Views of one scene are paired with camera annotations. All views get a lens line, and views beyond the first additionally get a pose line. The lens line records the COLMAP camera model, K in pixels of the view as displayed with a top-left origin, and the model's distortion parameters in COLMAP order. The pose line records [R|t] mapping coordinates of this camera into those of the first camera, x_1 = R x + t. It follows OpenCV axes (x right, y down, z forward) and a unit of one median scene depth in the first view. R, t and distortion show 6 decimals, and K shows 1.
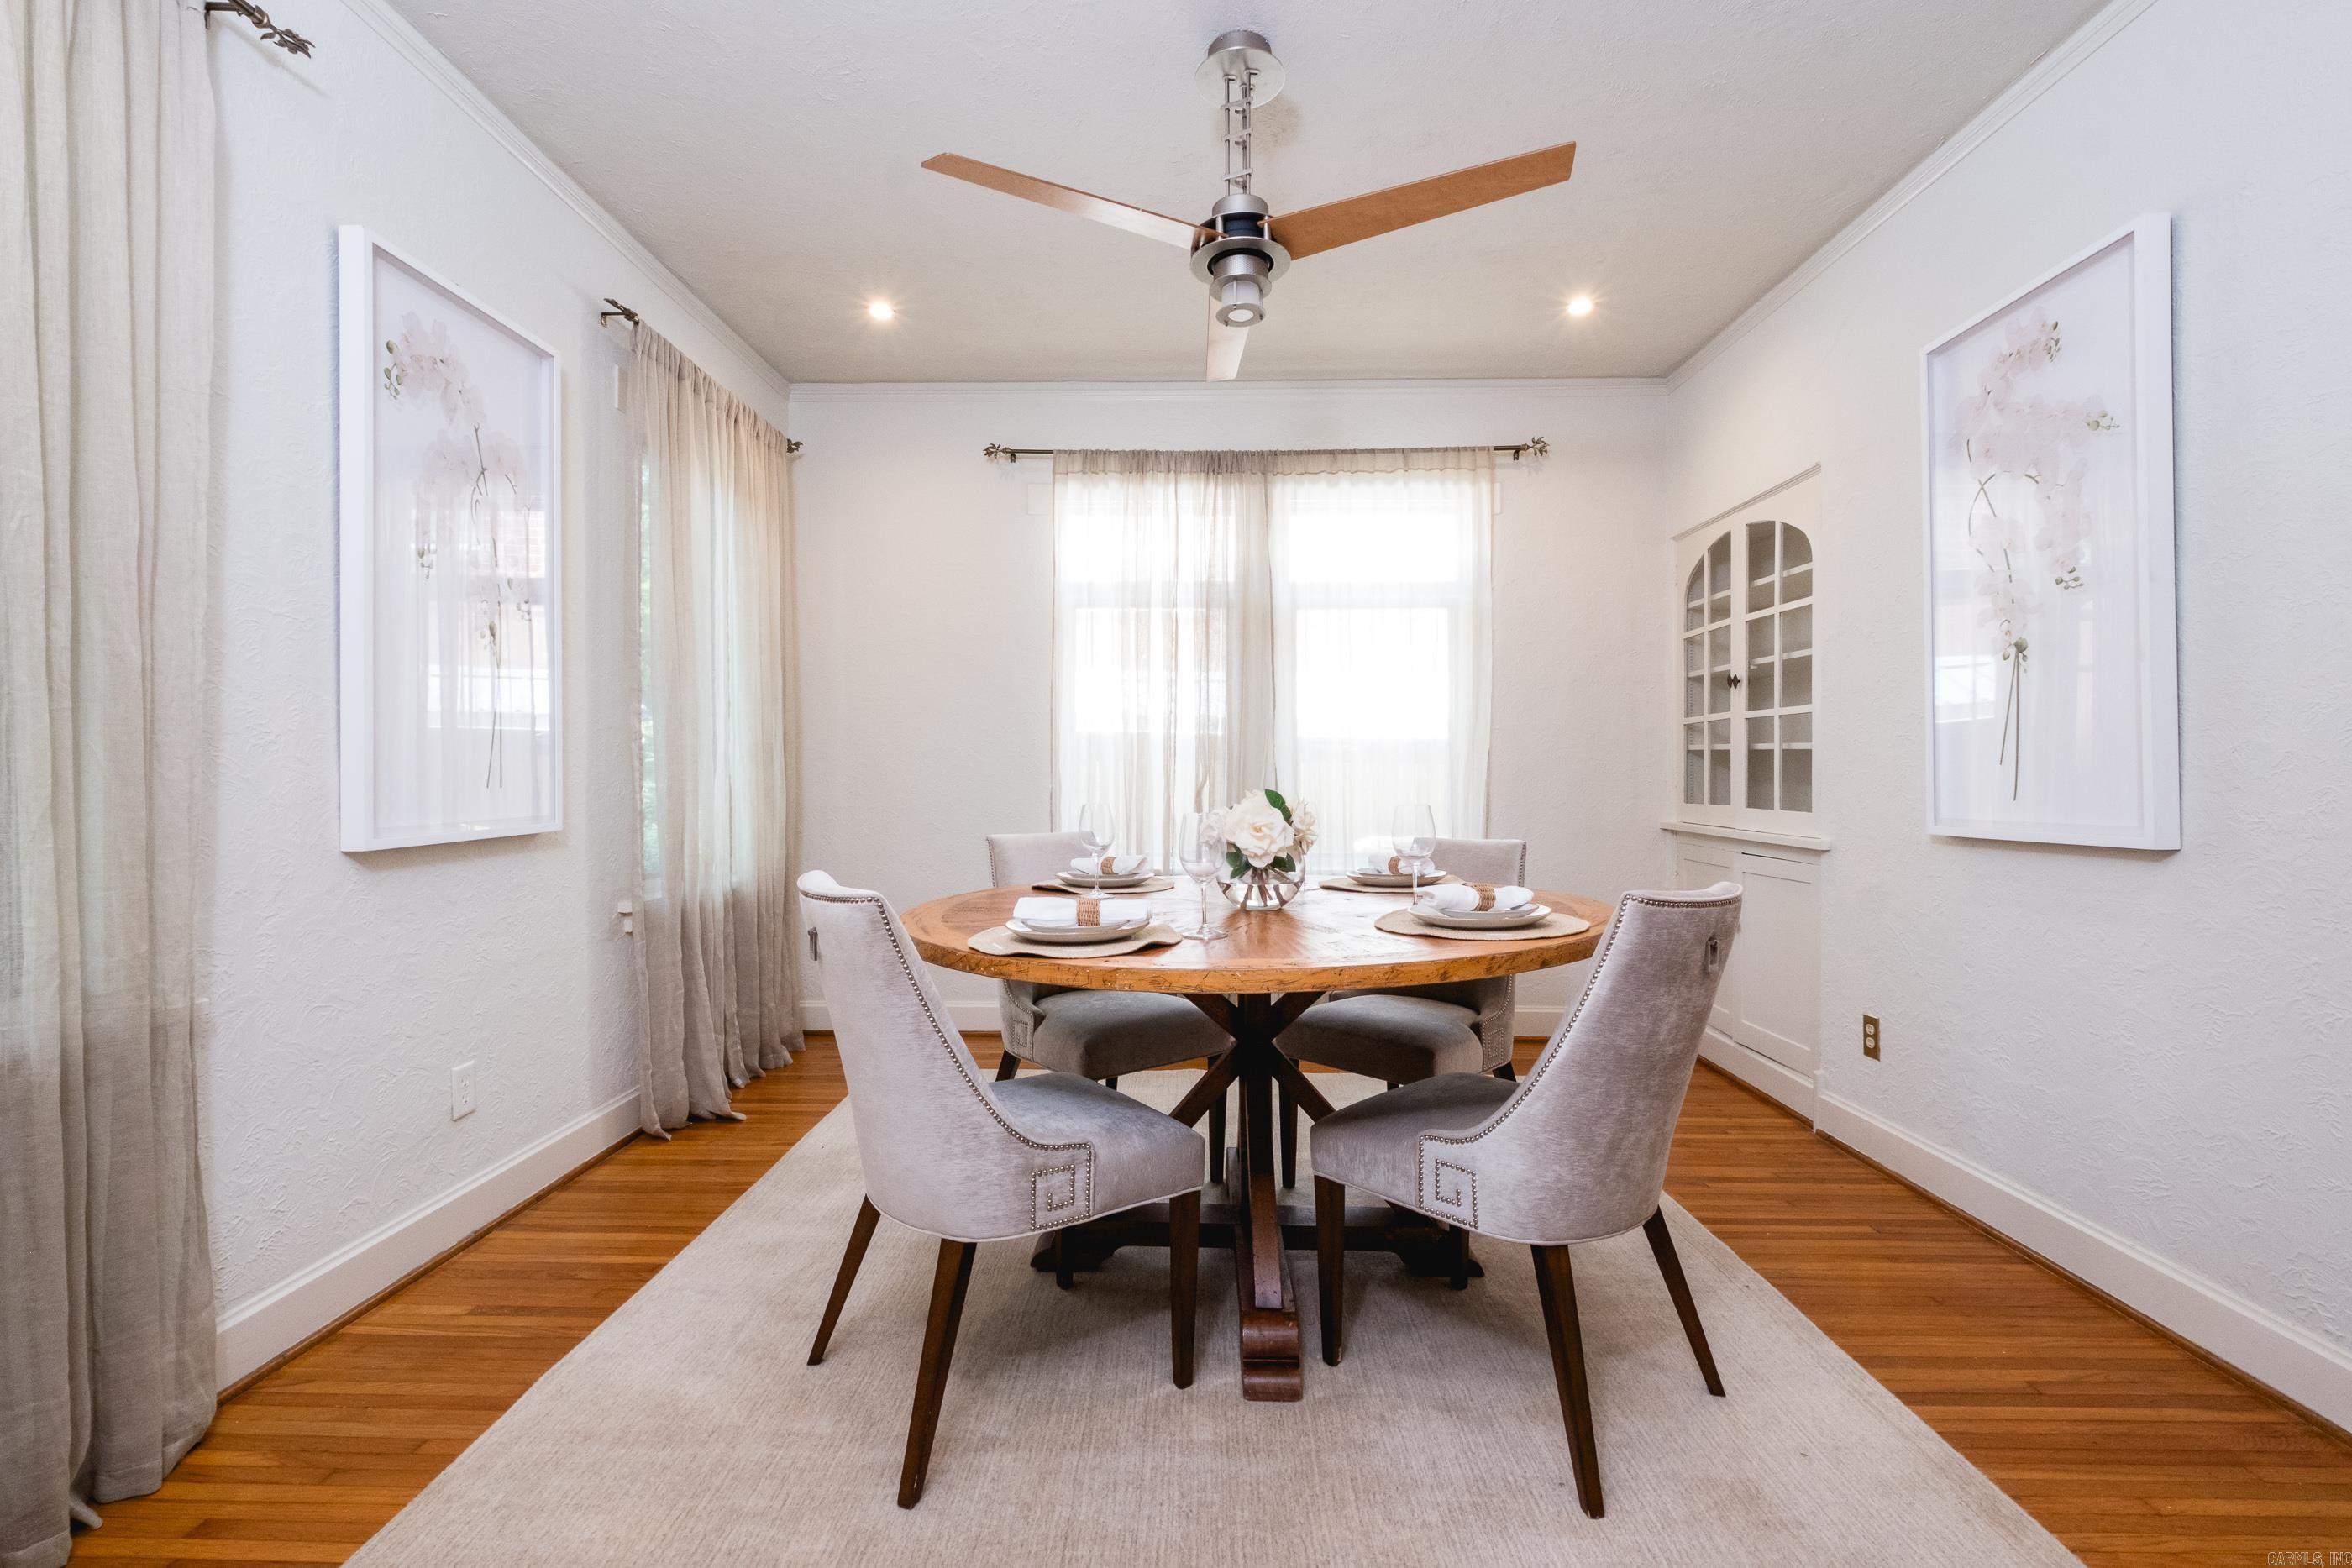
lens RADIAL K [[1039.7, 0, 1176.0], [0, 1039.7, 784.0], [0, 0, 1]] dist [0.001688, 0.000050]
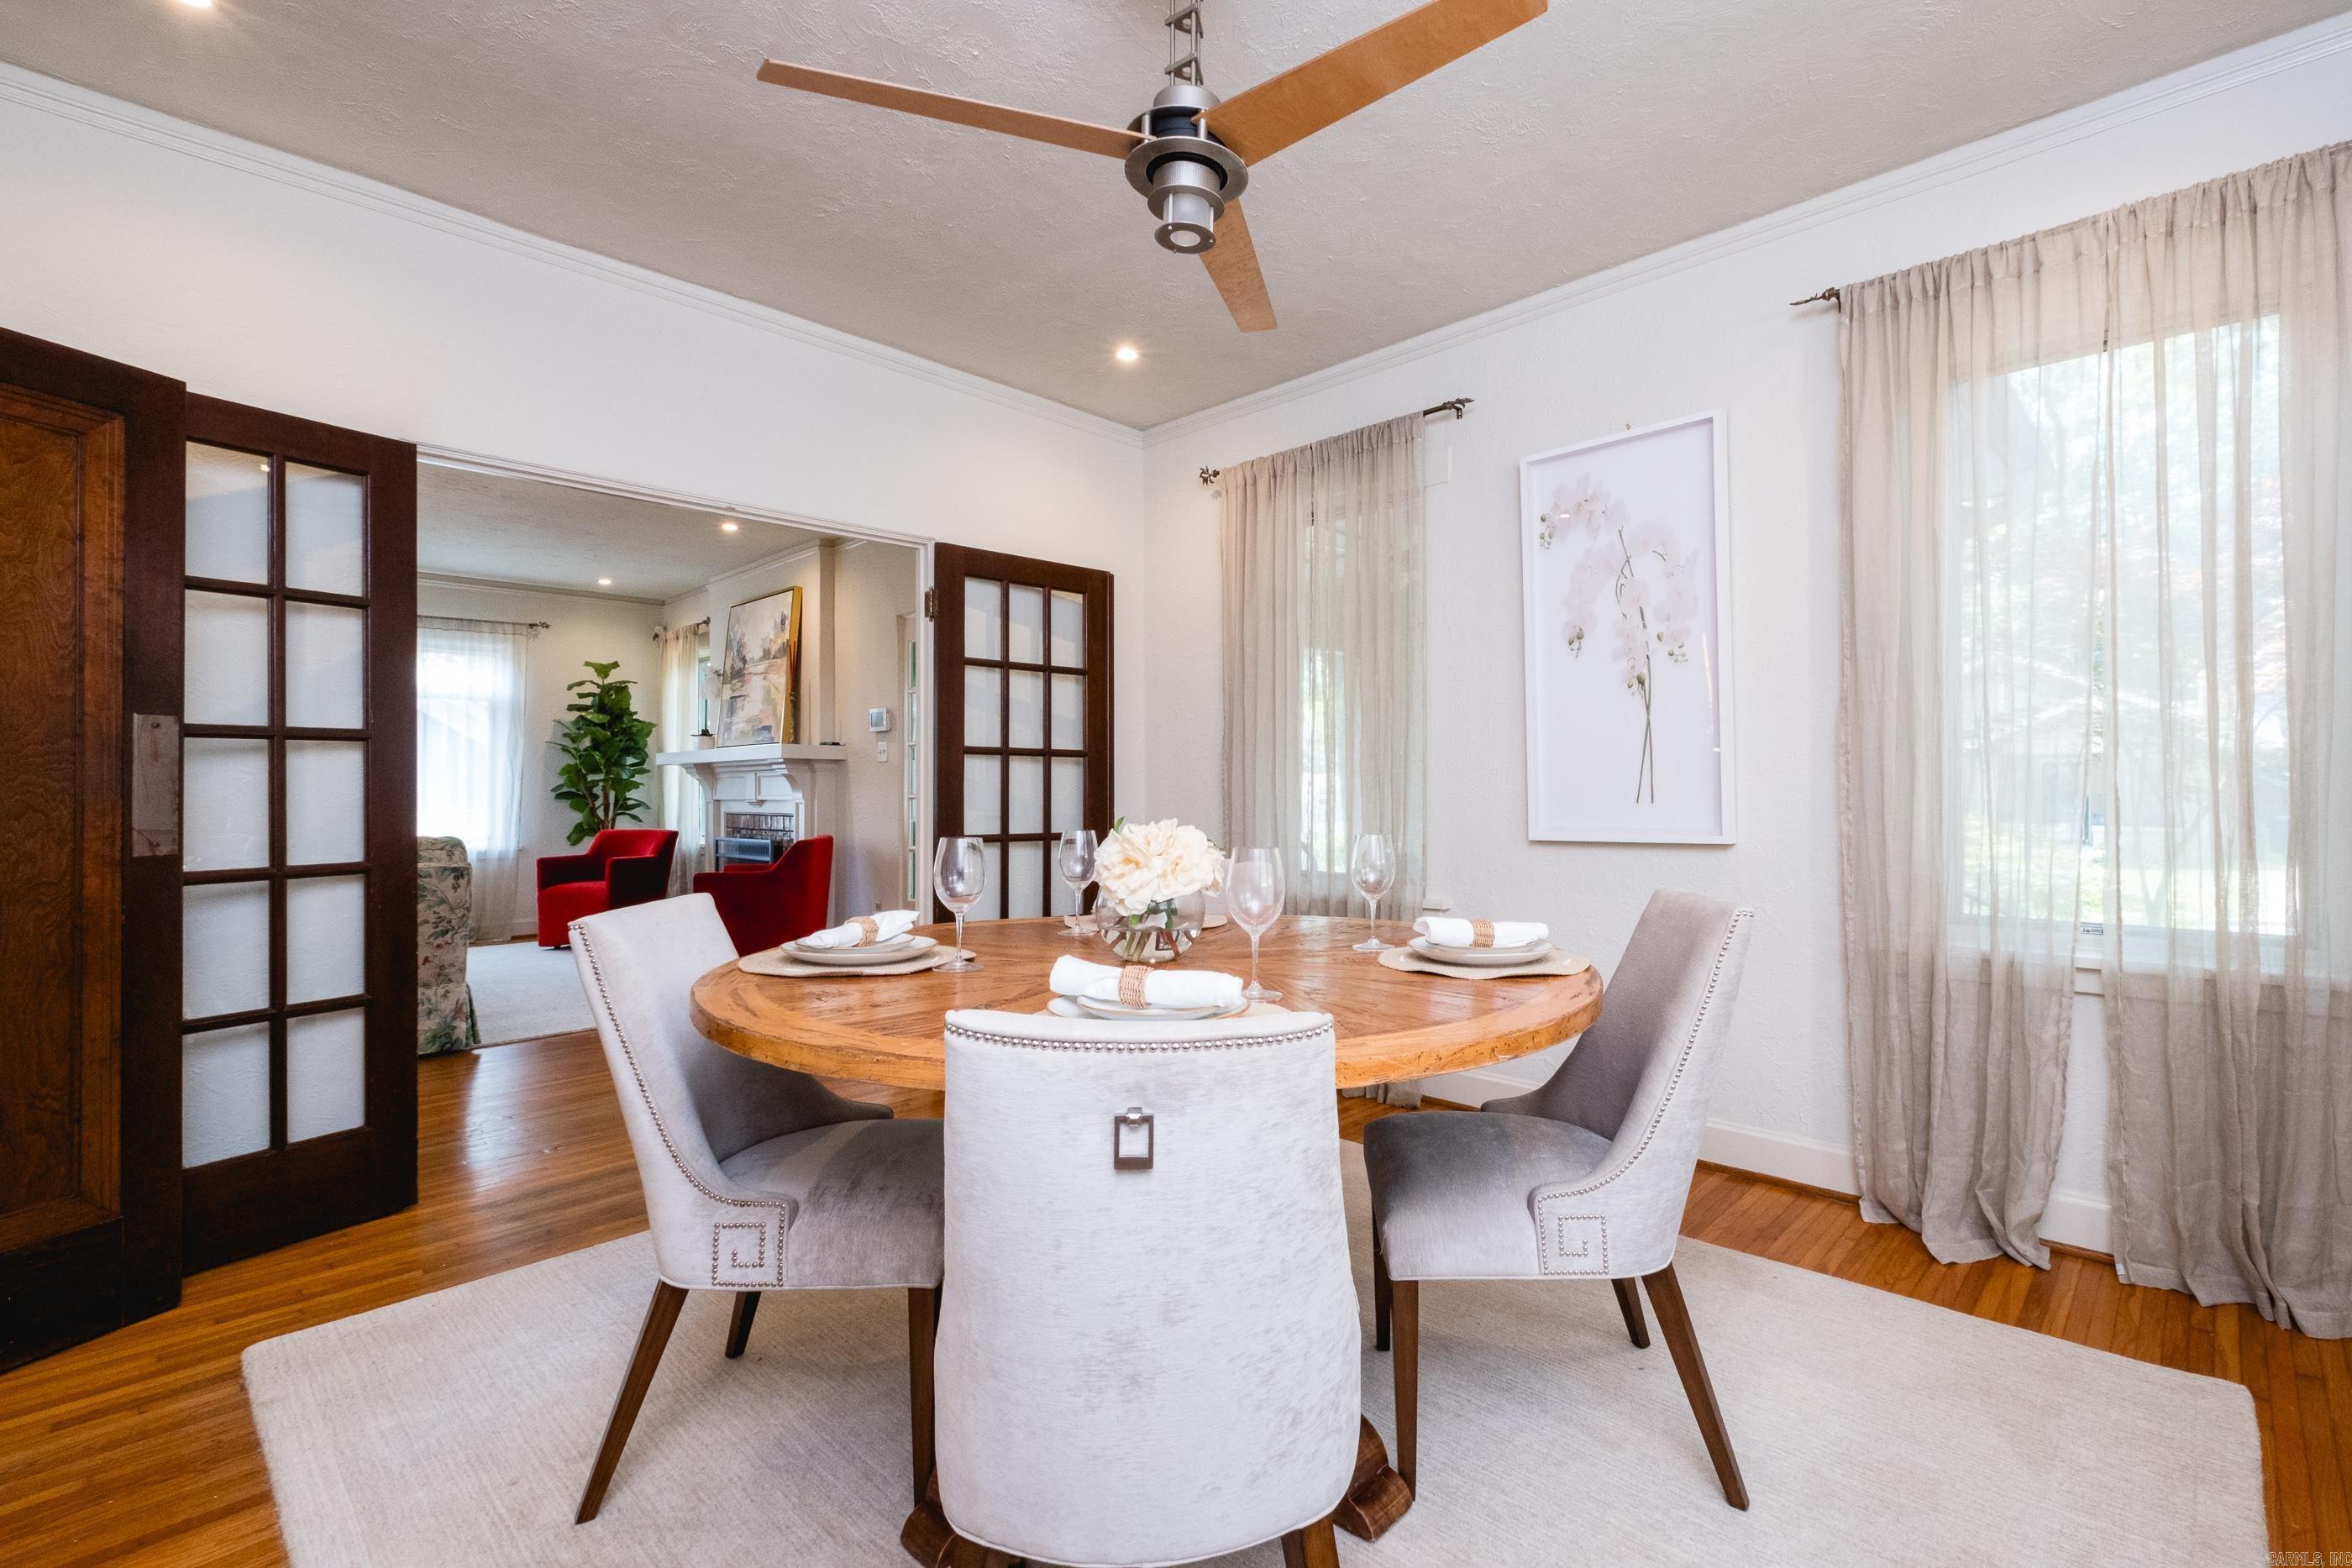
lens RADIAL K [[1055.4, 0, 1301.1], [0, 1055.4, 781.2], [0, 0, 1]] dist [-0.001674, -0.000376]
pose [[-0.643793, 0.000818, -0.765199, 0.441916], [0.003504, 0.999992, -0.001879, -0.013351], [0.765192, -0.003891, -0.643791, 1.082487]]
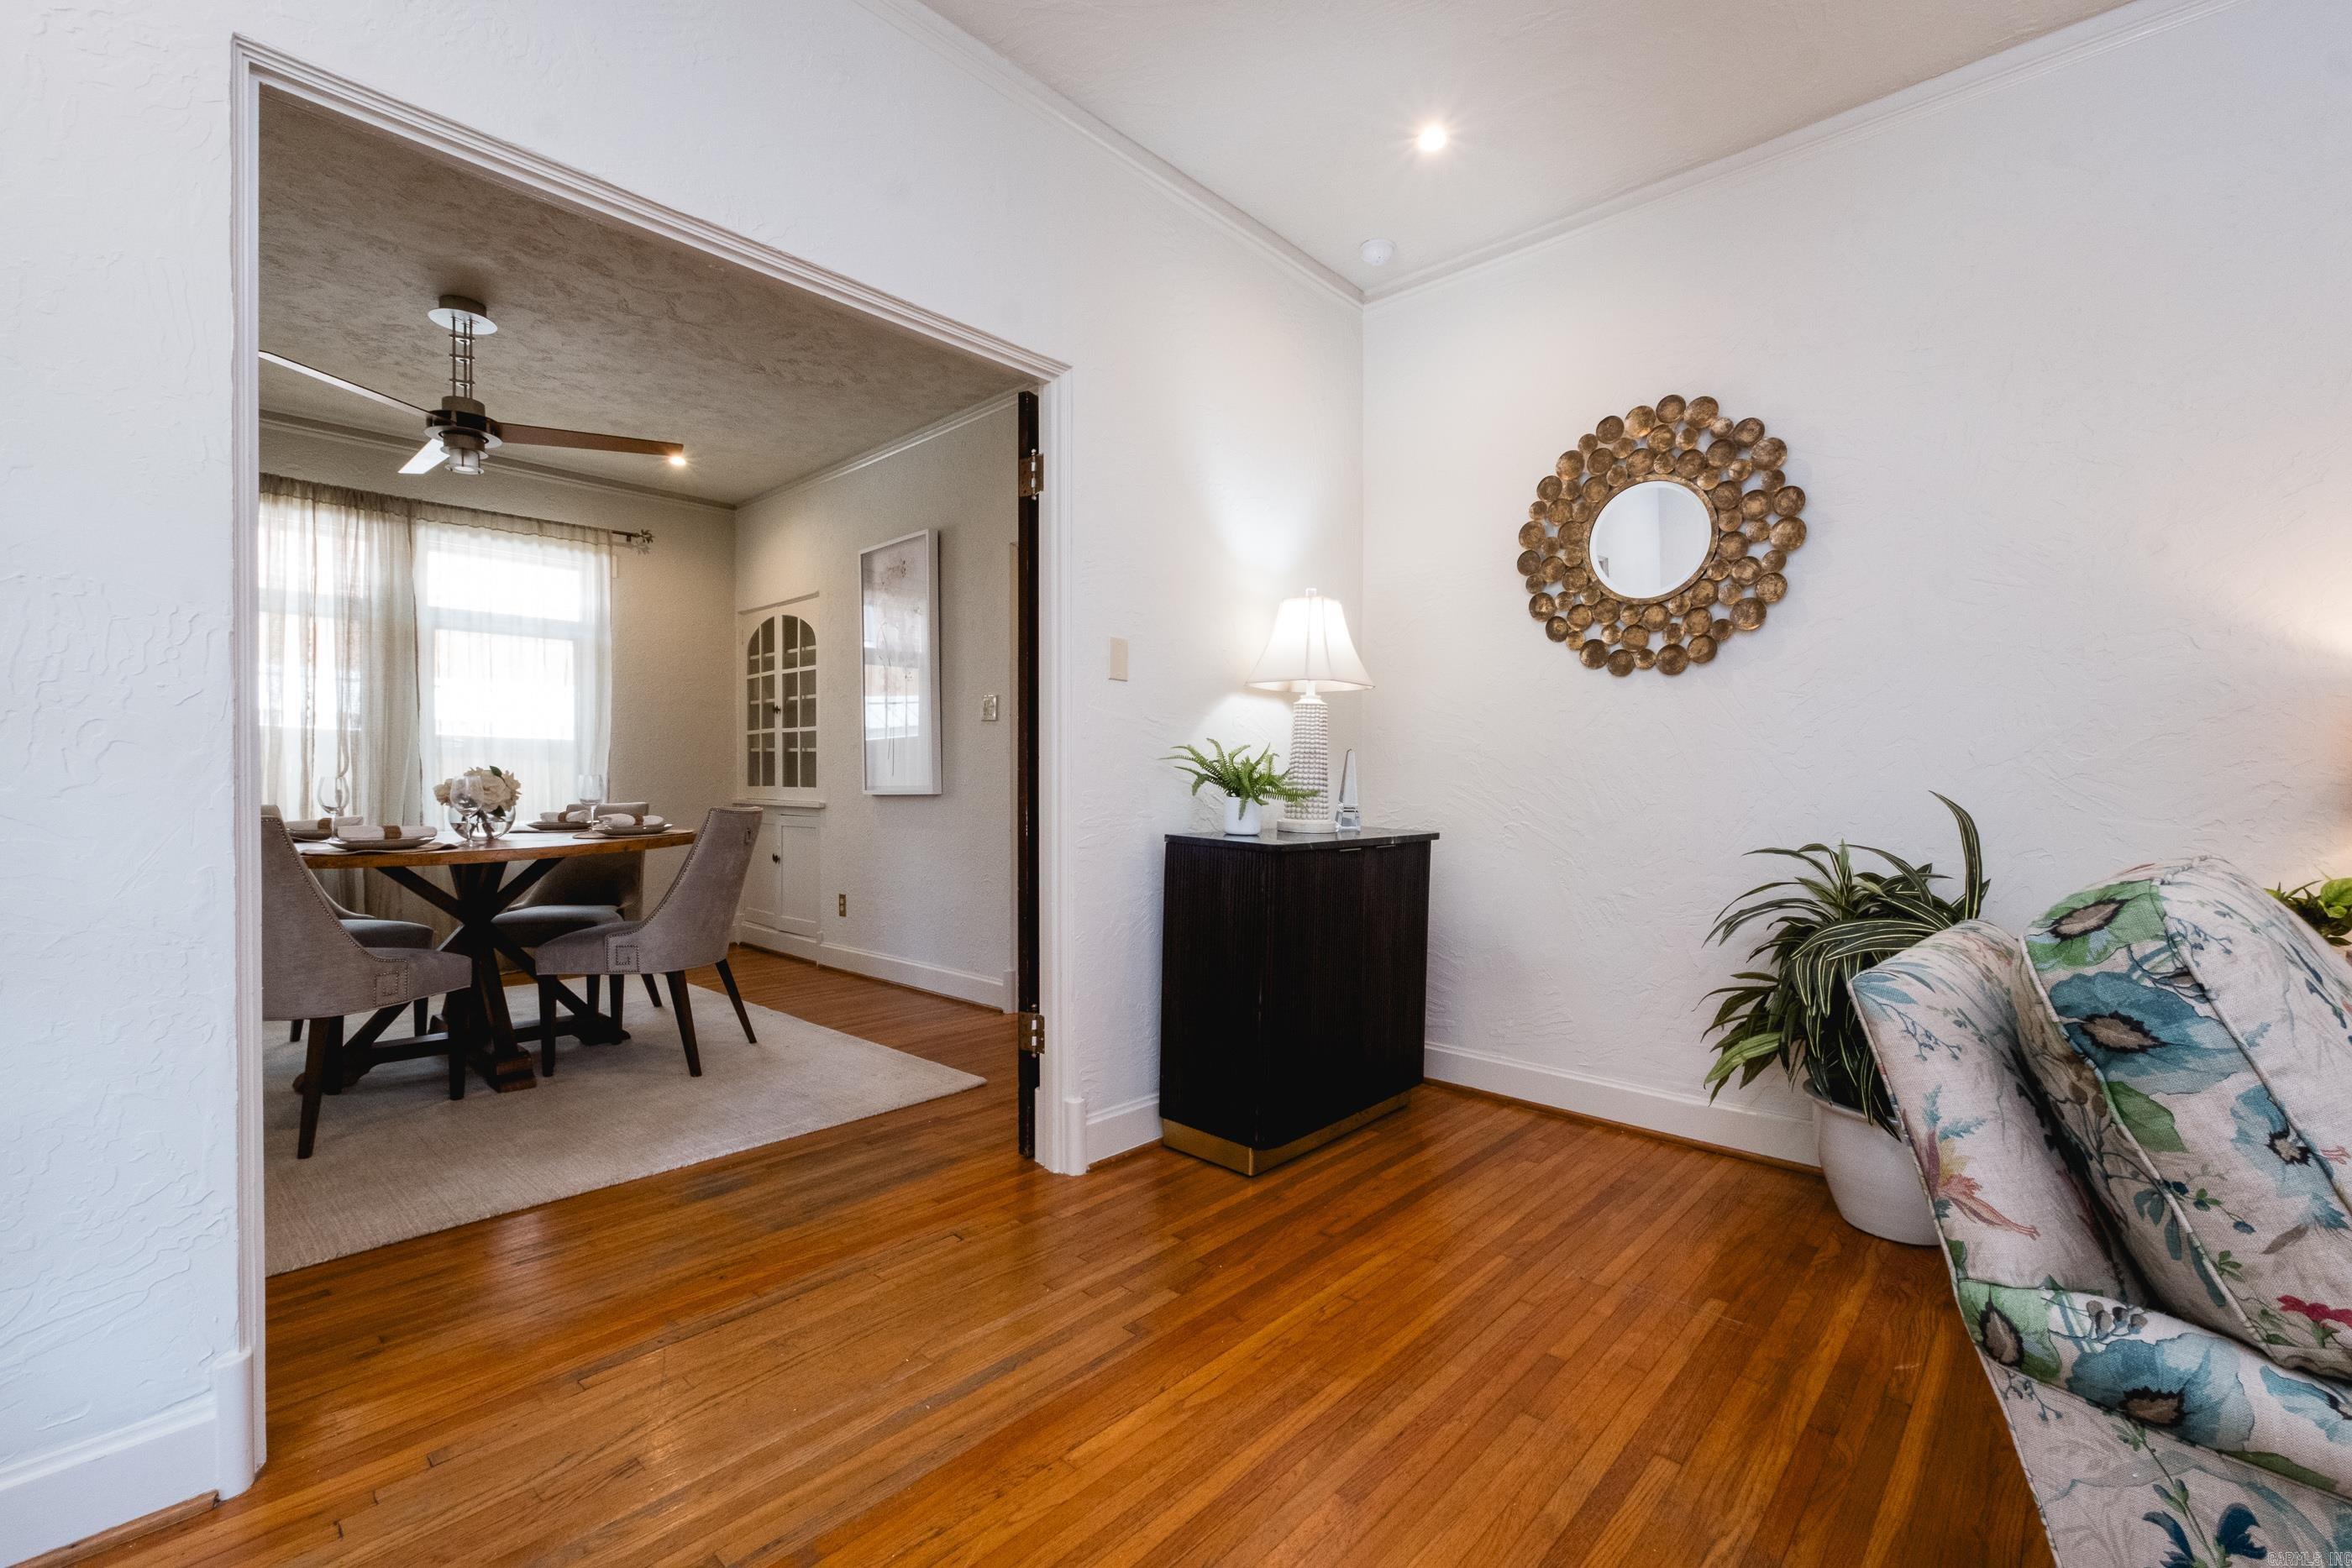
lens RADIAL K [[1002.9, 0, 1181.8], [0, 1002.9, 792.3], [0, 0, 1]] dist [0.001560, 0.000037]
pose [[0.660989, -0.006337, 0.750369, -0.245052], [0.002490, 0.999977, 0.006252, 0.025137], [-0.750392, -0.002264, 0.660990, -0.564283]]
